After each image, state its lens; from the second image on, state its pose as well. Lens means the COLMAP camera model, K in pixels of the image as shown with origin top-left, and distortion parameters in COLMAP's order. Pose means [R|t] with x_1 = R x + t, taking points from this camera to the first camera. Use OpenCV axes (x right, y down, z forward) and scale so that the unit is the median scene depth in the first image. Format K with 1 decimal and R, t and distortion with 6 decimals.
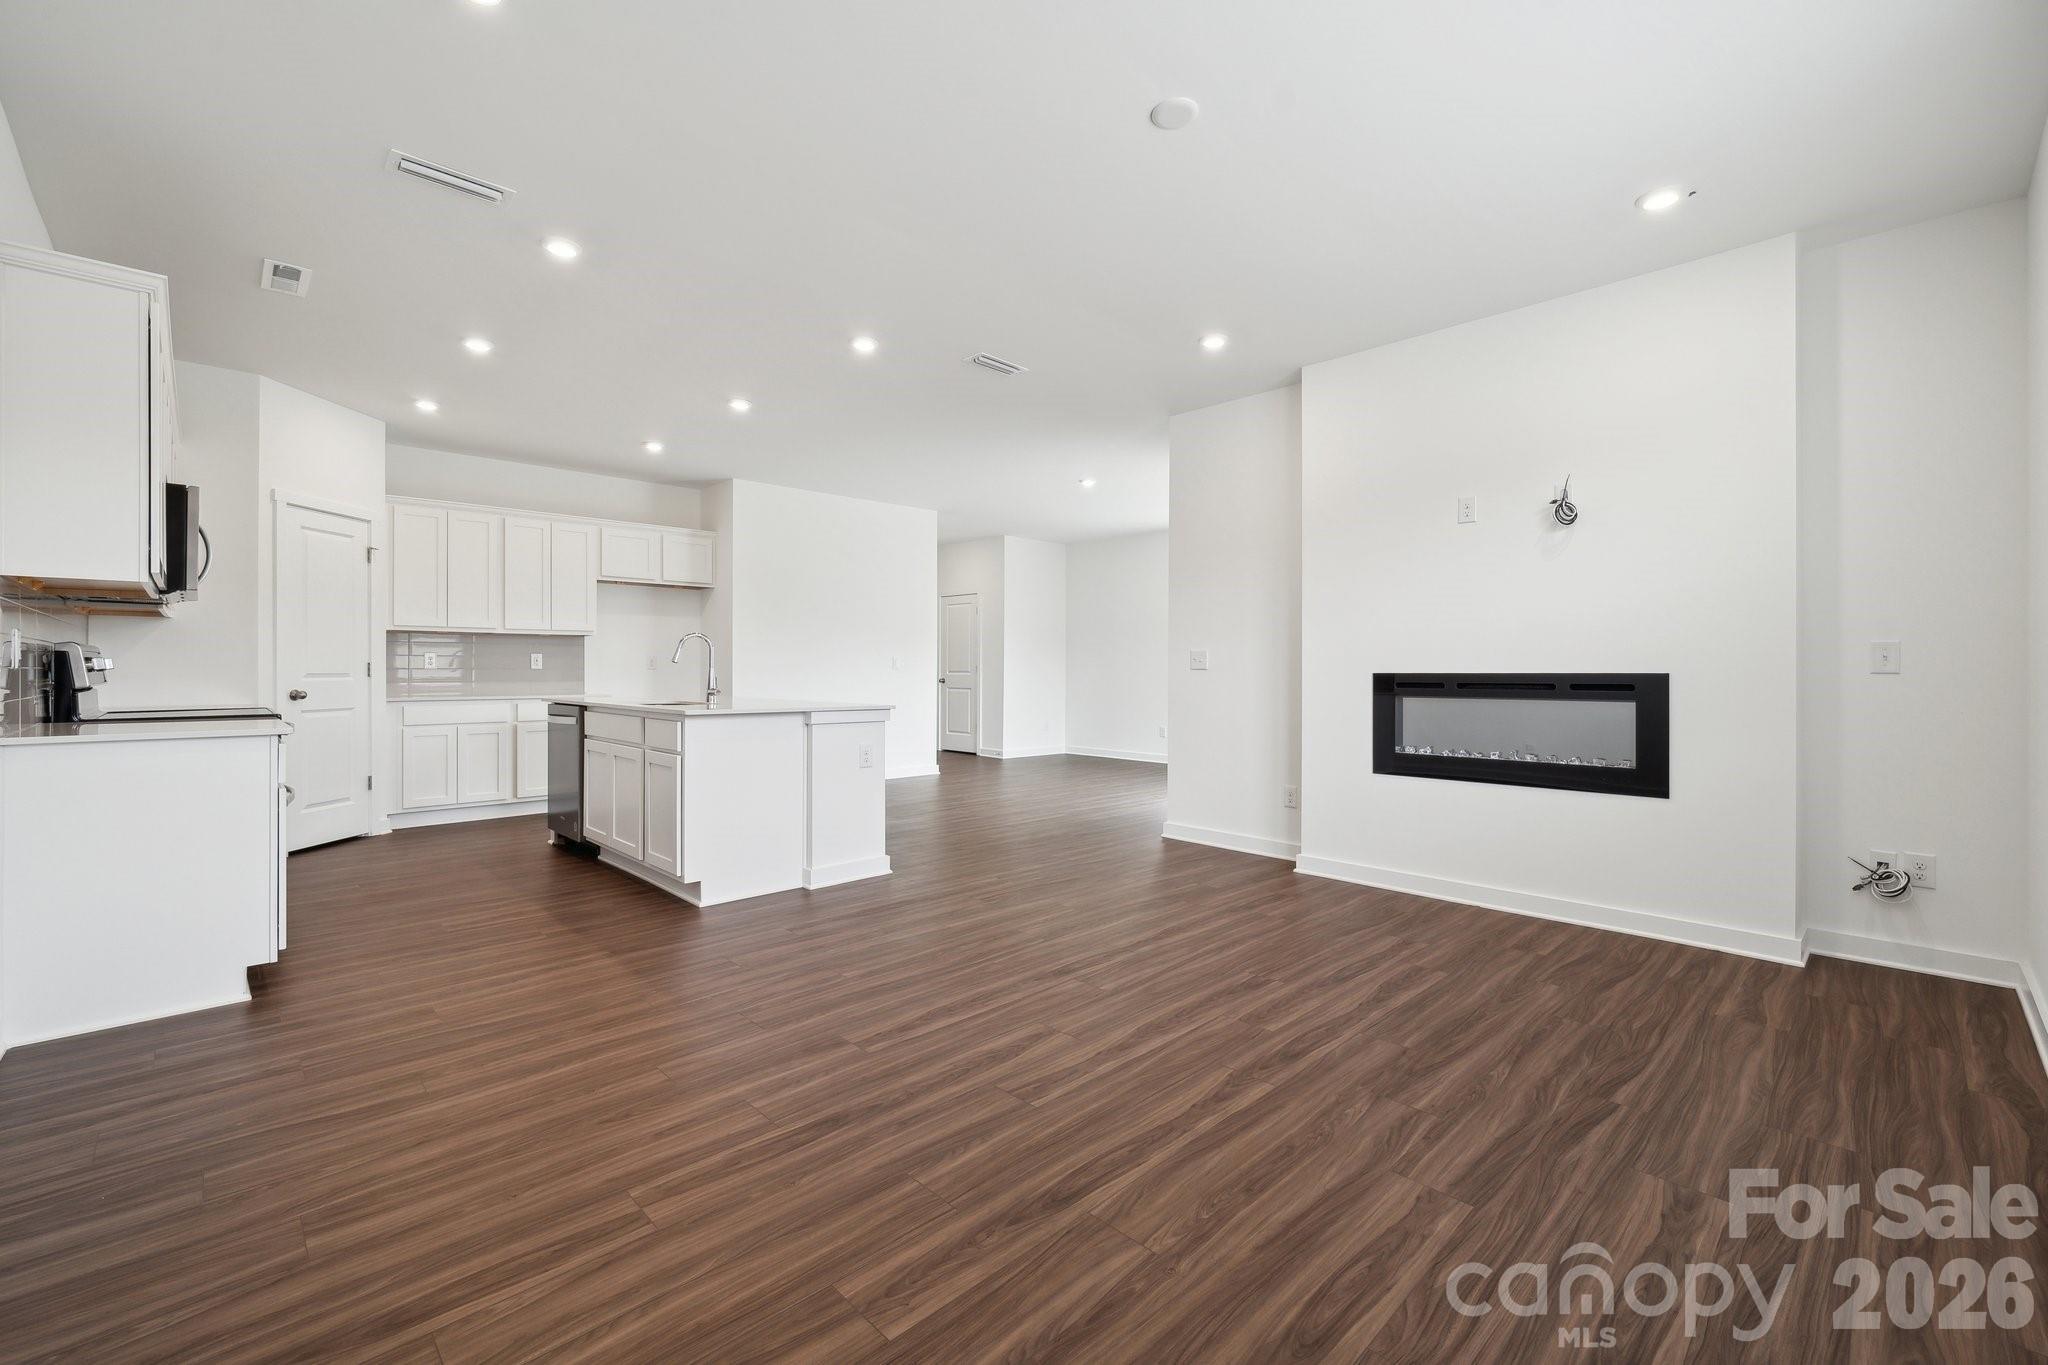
lens RADIAL K [[853.1, 0, 1028.4], [0, 853.1, 667.6], [0, 0, 1]] dist [0.000101, 0.000019]
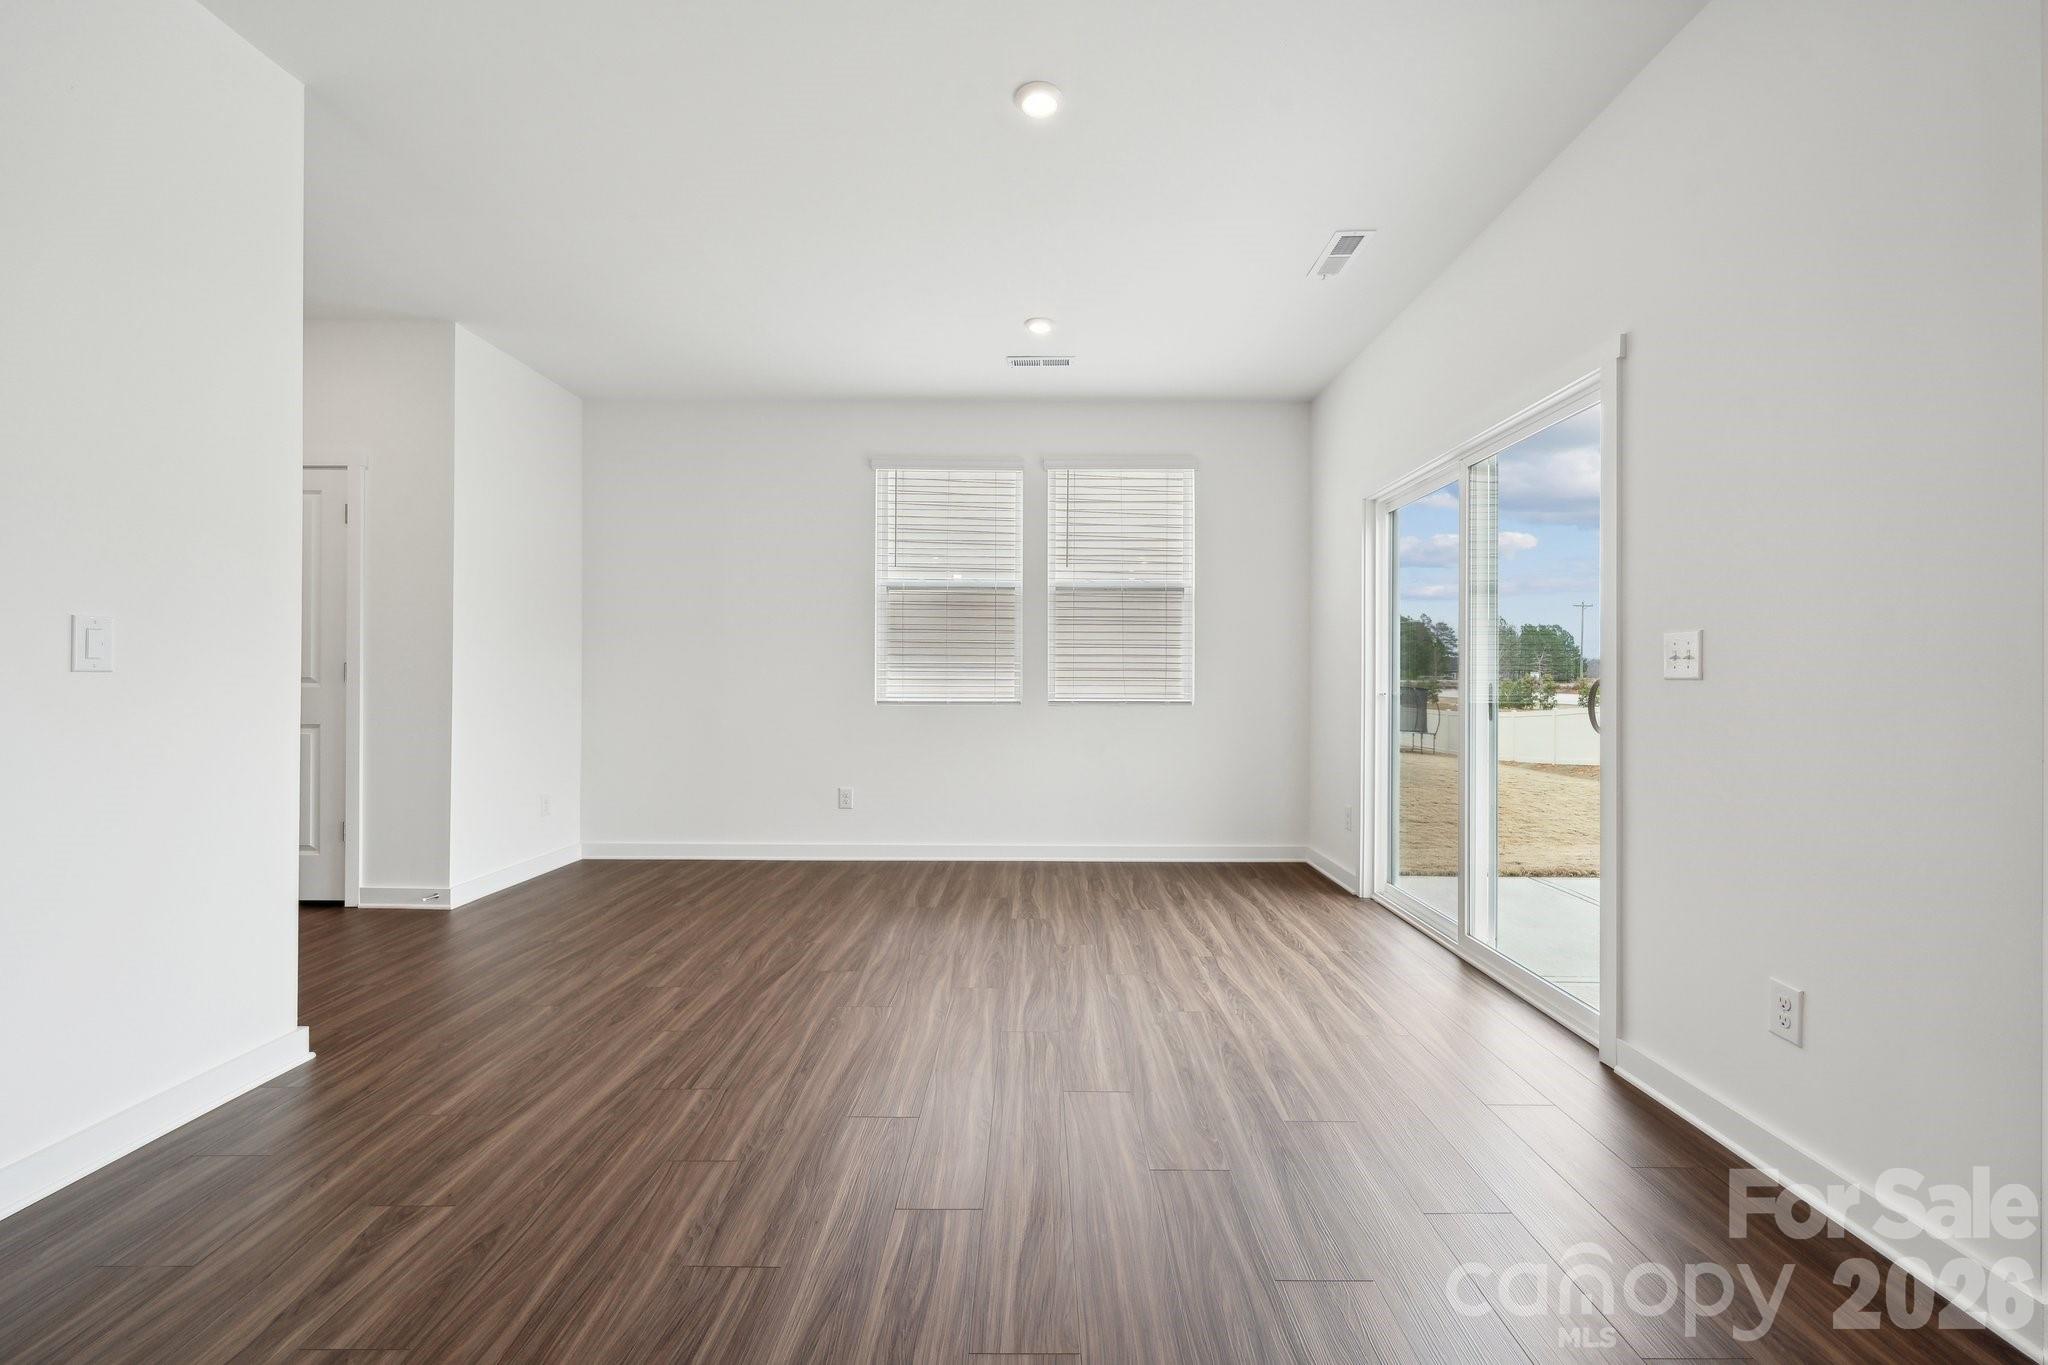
lens RADIAL K [[842.4, 0, 1034.6], [0, 842.4, 676.9], [0, 0, 1]] dist [-0.002089, -0.000471]
pose [[0.701968, 0.001371, 0.712207, -0.259167], [-0.005753, 0.999976, 0.003745, 0.000495], [-0.712185, -0.006726, 0.701959, 1.255734]]
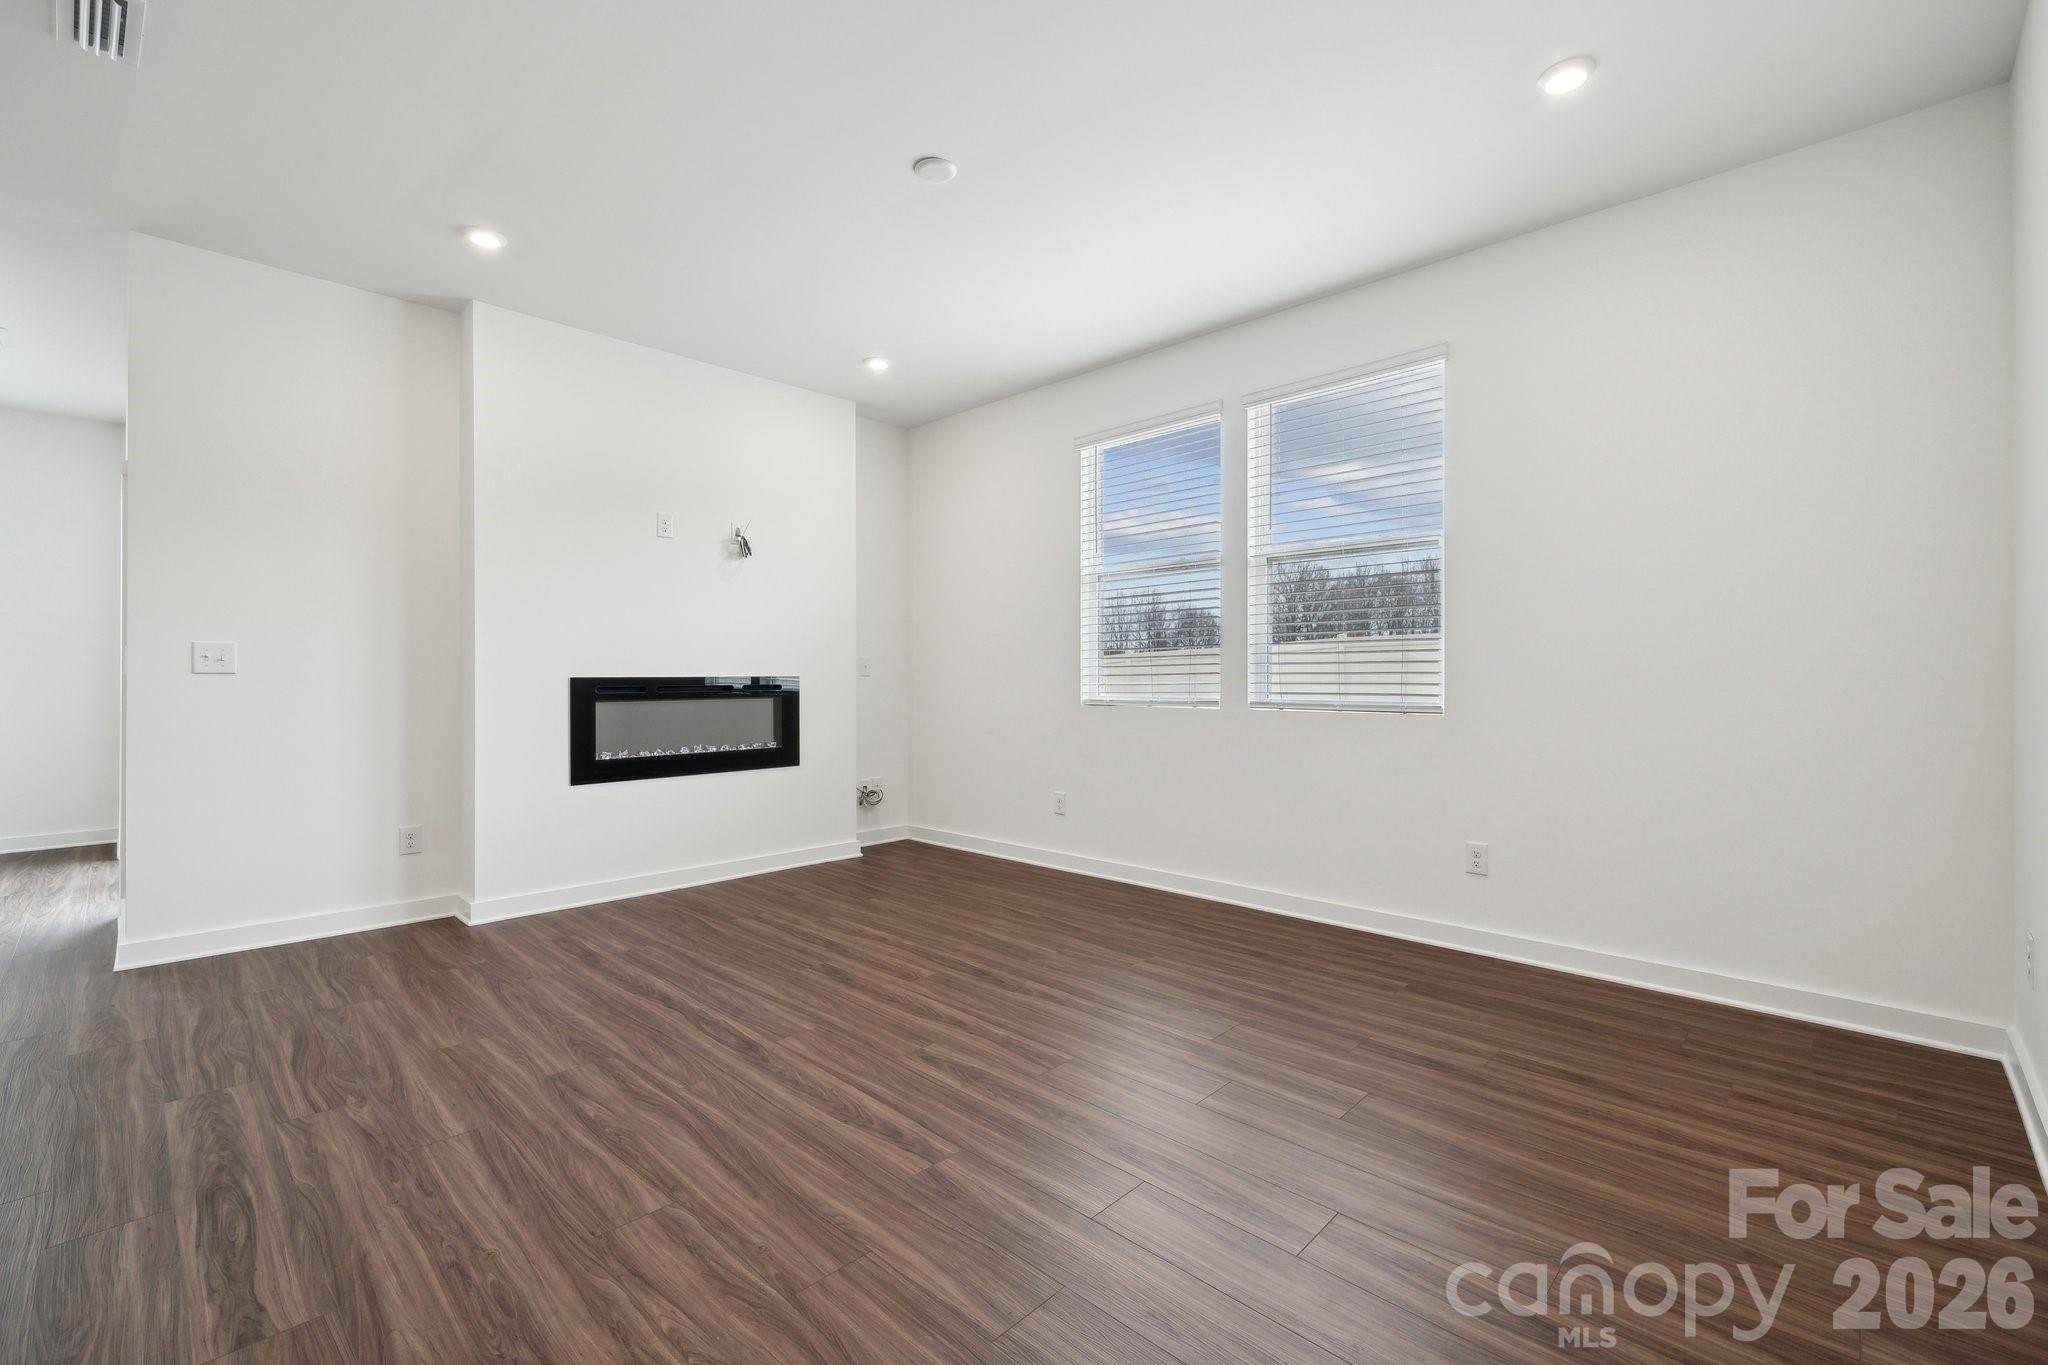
lens RADIAL K [[872.4, 0, 1028.3], [0, 872.4, 667.5], [0, 0, 1]] dist [0.001757, -0.000116]
pose [[-0.030473, 0.007419, 0.999508, -0.529455], [-0.002457, 0.999969, -0.007497, 0.000967], [-0.999533, -0.002684, -0.030454, 0.502578]]
